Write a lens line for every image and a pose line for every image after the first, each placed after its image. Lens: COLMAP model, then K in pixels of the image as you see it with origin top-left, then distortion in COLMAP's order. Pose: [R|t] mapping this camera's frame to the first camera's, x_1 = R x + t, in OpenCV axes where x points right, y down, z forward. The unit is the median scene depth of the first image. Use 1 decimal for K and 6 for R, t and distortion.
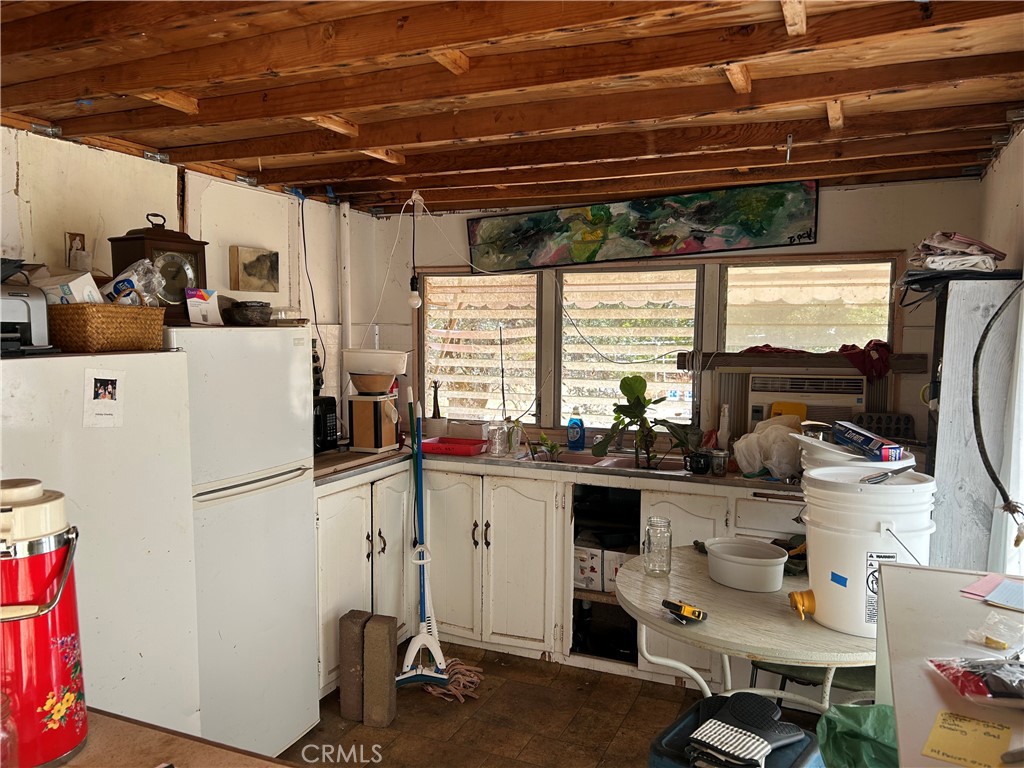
lens RADIAL K [[779.5, 0, 512.5], [0, 779.5, 386.1], [0, 0, 1]] dist [-0.000868, -0.001877]
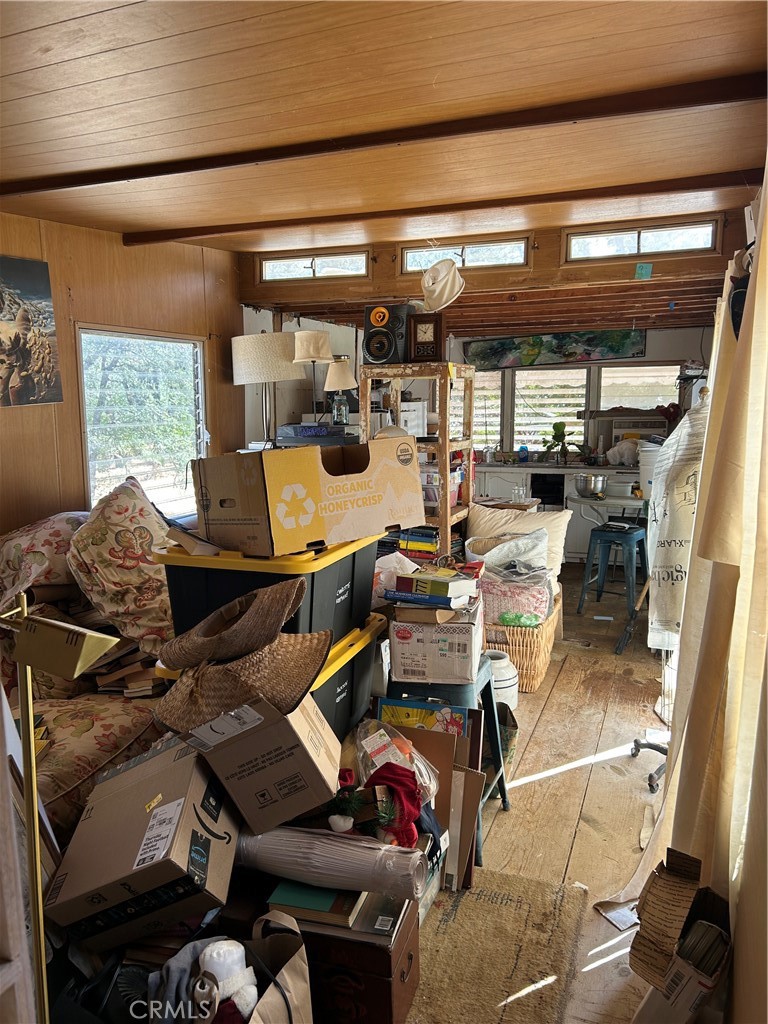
lens RADIAL K [[779.5, 0, 383.4], [0, 779.5, 513.6], [0, 0, 1]] dist [-0.000868, -0.001877]
pose [[0.998956, -0.024710, 0.038414, -0.372209], [0.021751, 0.996900, 0.075610, 0.058814], [-0.040163, -0.074695, 0.996397, -1.006847]]
